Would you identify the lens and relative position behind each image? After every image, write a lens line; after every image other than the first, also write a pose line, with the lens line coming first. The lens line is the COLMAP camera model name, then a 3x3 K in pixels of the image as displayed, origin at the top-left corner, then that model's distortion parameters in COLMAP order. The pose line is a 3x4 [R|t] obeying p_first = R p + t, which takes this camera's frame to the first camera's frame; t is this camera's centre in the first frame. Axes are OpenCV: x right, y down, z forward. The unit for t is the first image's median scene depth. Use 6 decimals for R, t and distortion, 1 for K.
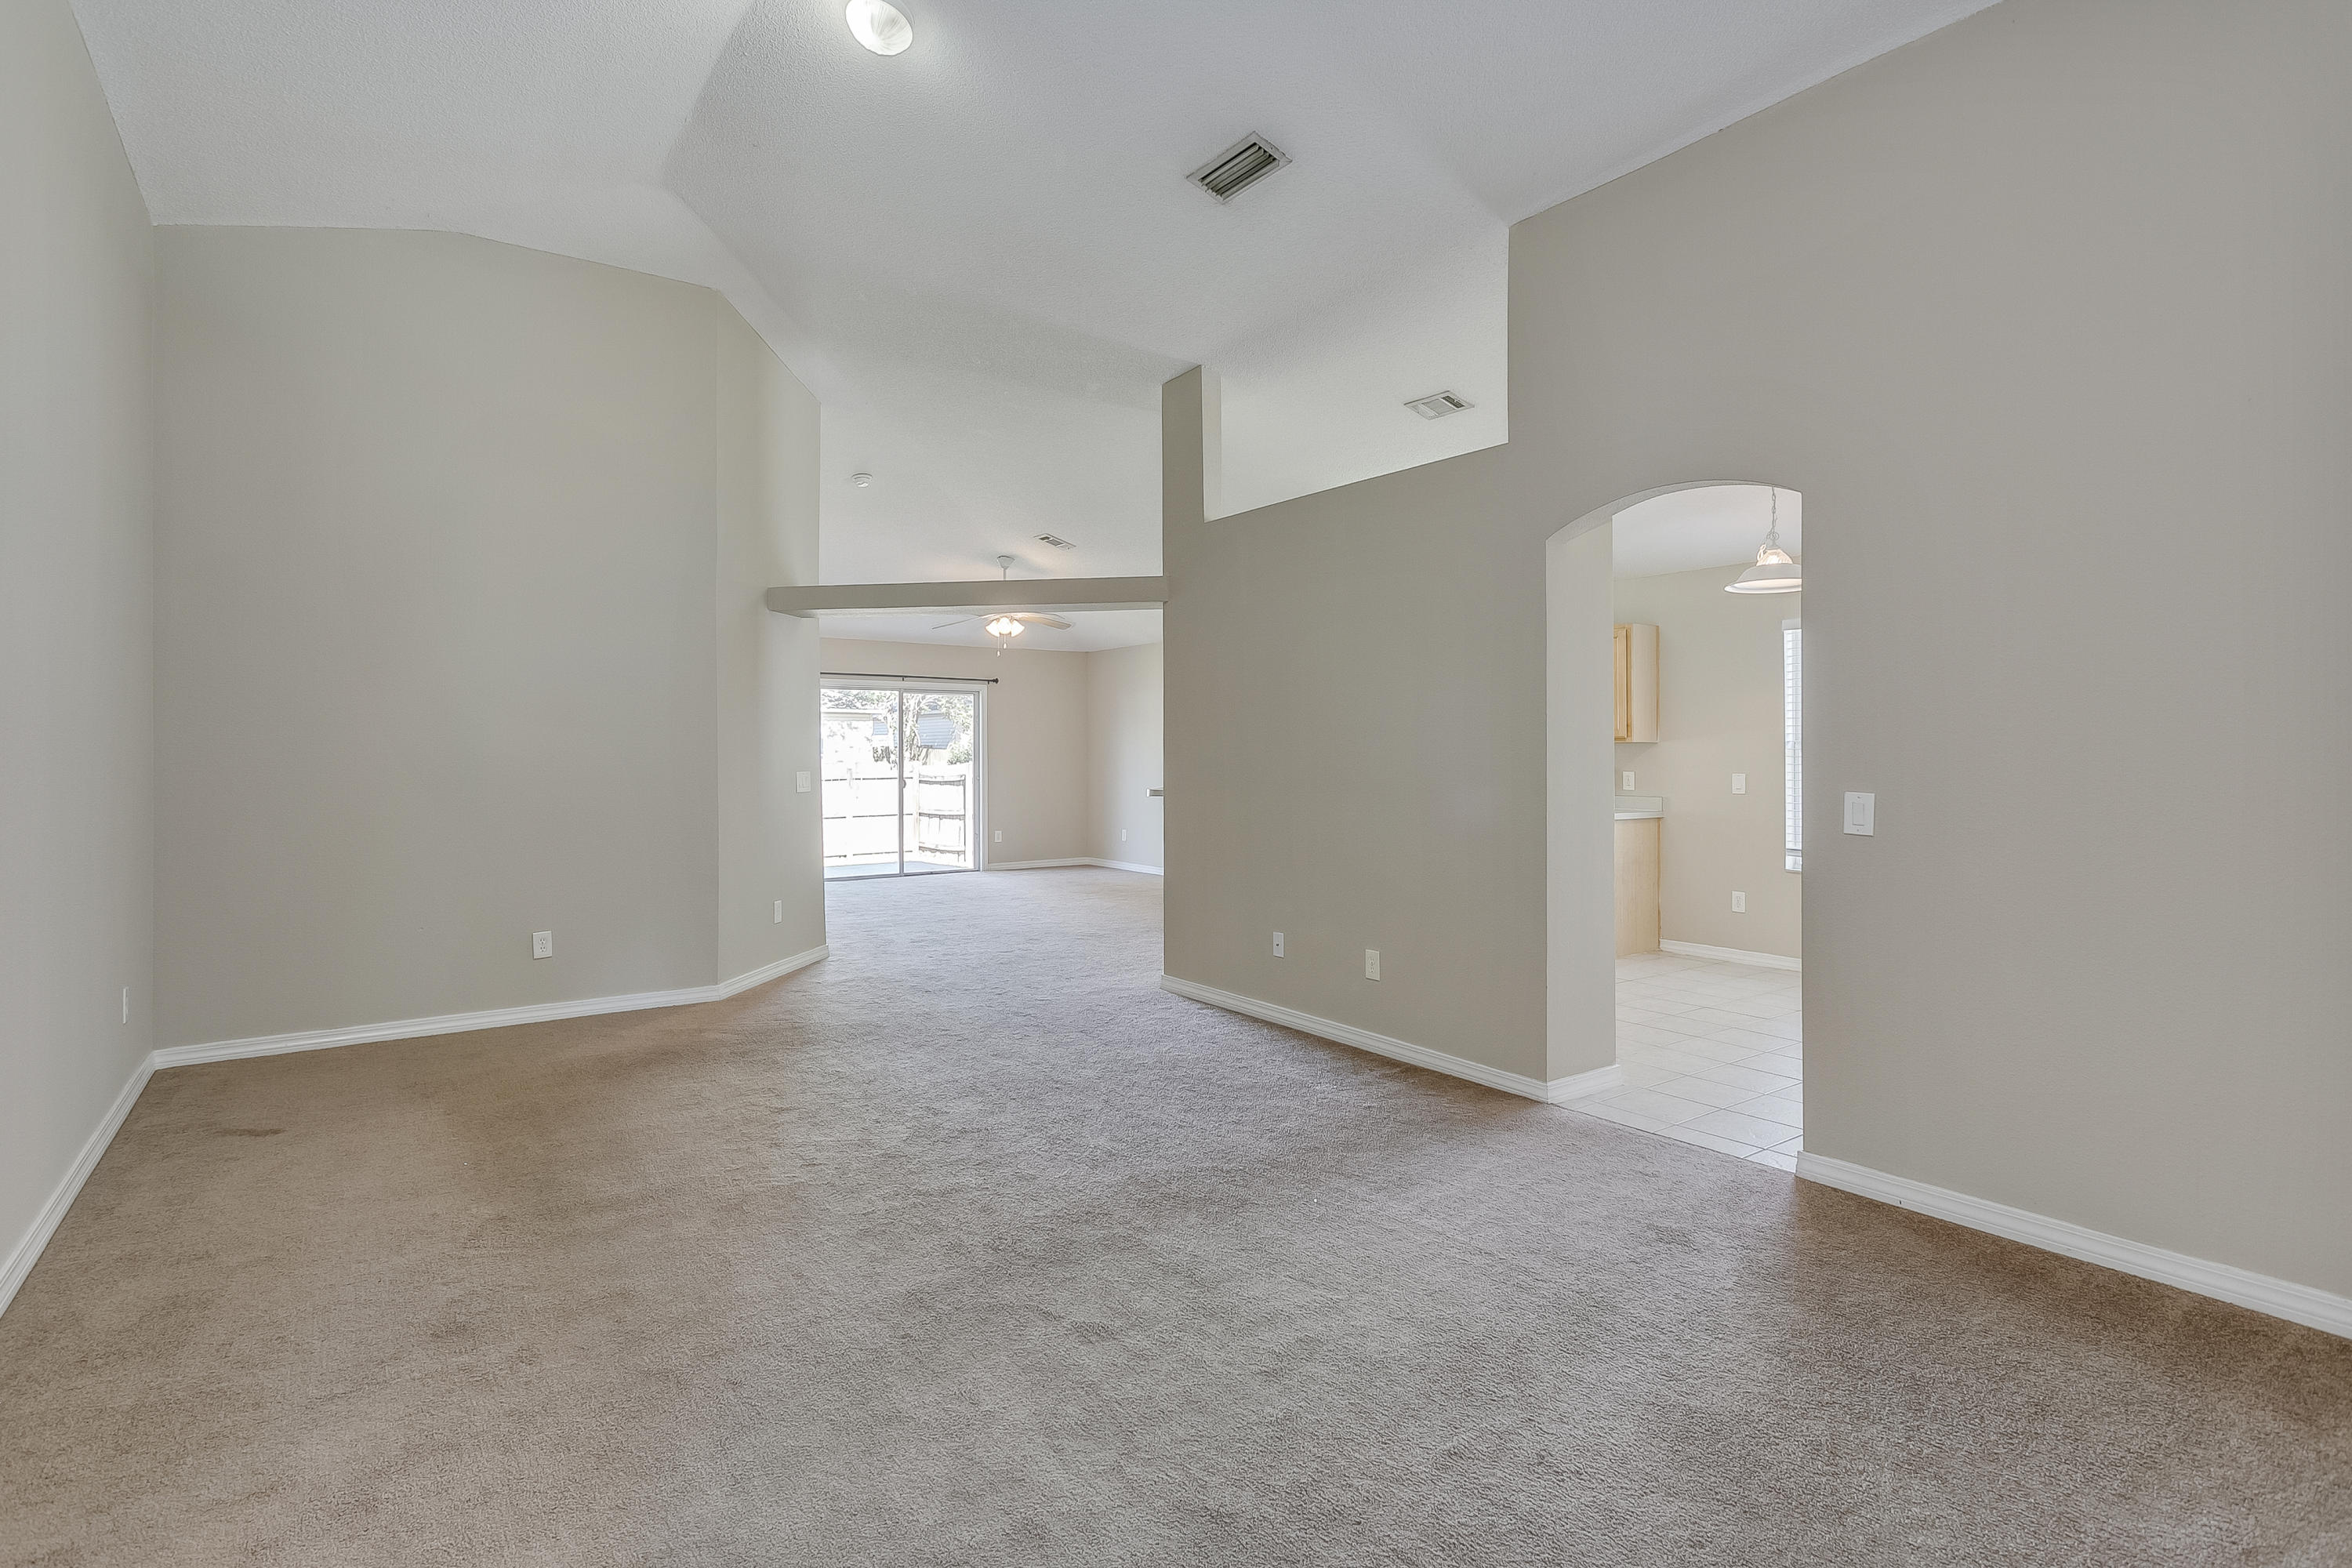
lens RADIAL K [[1138.0, 0, 1179.1], [0, 1138.0, 757.9], [0, 0, 1]] dist [-0.005007, -0.001018]
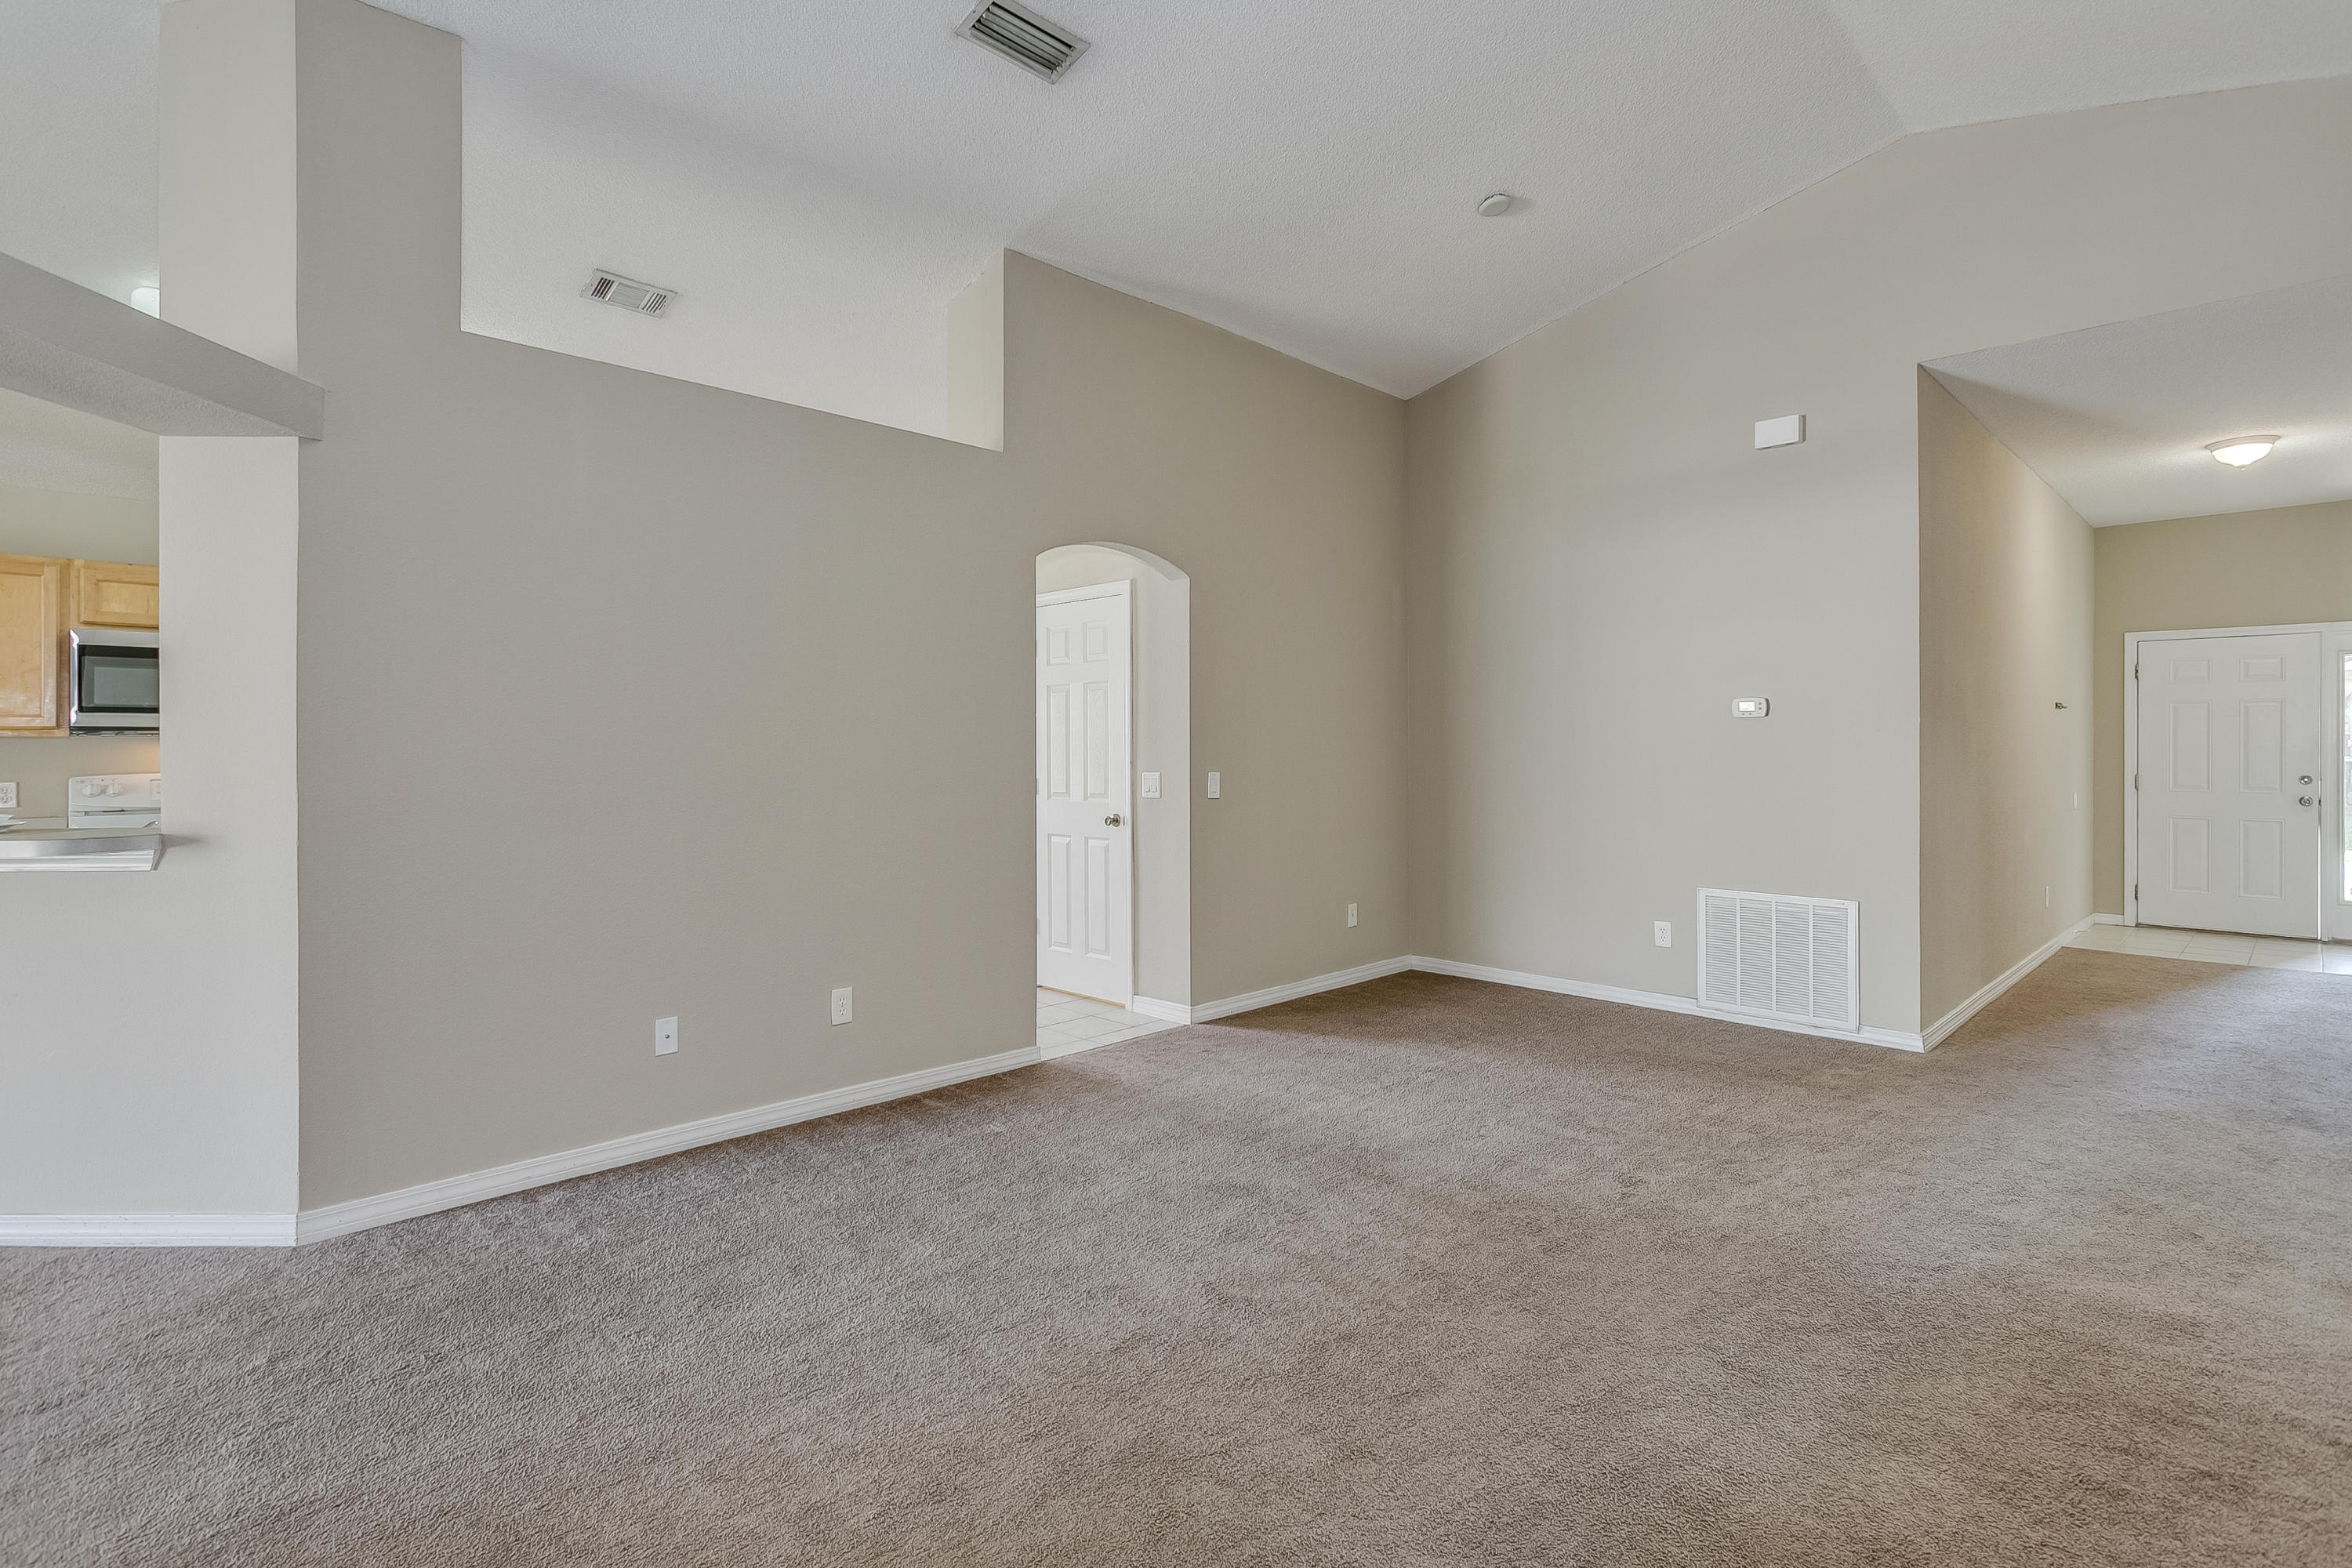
lens RADIAL K [[1138.0, 0, 1130.1], [0, 1138.0, 758.2], [0, 0, 1]] dist [-0.005007, -0.001018]
pose [[-0.140829, -0.000837, 0.990034, -0.803622], [0.009462, 0.999953, 0.002191, 0.003404], [-0.989989, 0.009676, -0.140814, 1.082825]]
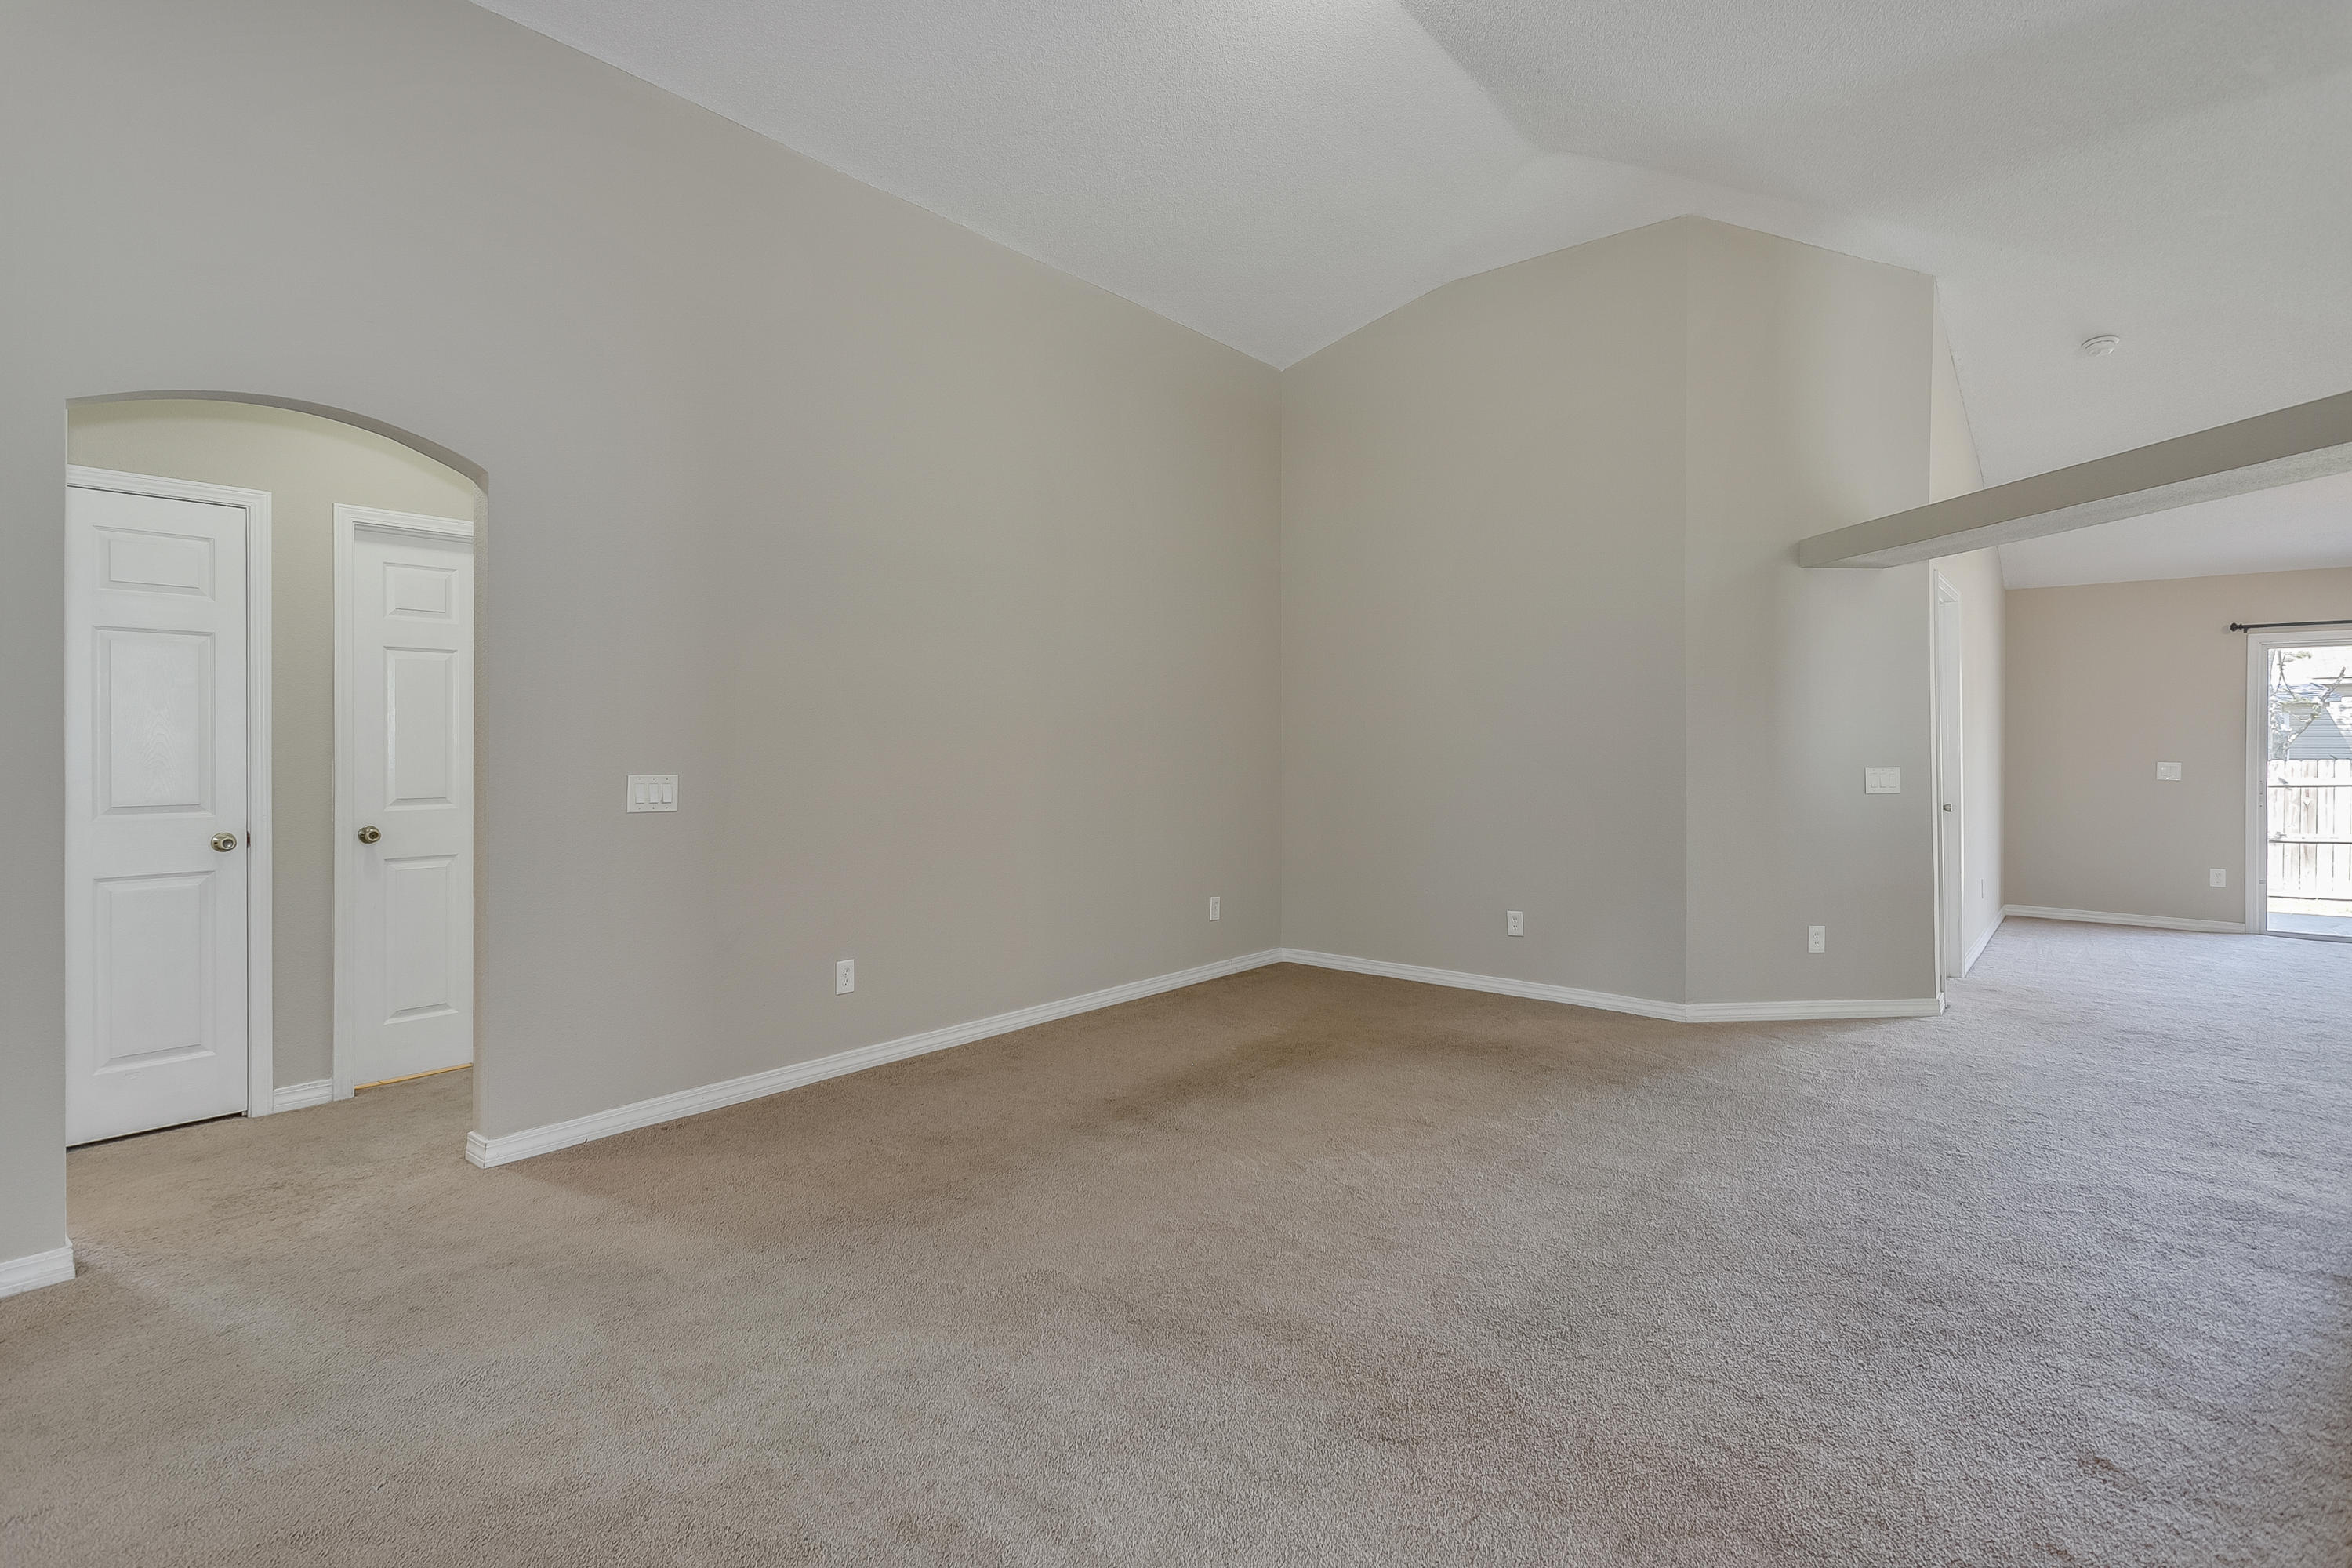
lens RADIAL K [[1138.0, 0, 1142.4], [0, 1138.0, 735.0], [0, 0, 1]] dist [-0.005007, -0.001018]
pose [[0.237540, -0.006172, -0.971358, 0.505007], [-0.006306, 0.999949, -0.007896, 0.001291], [0.971357, 0.008001, 0.237489, 0.554022]]
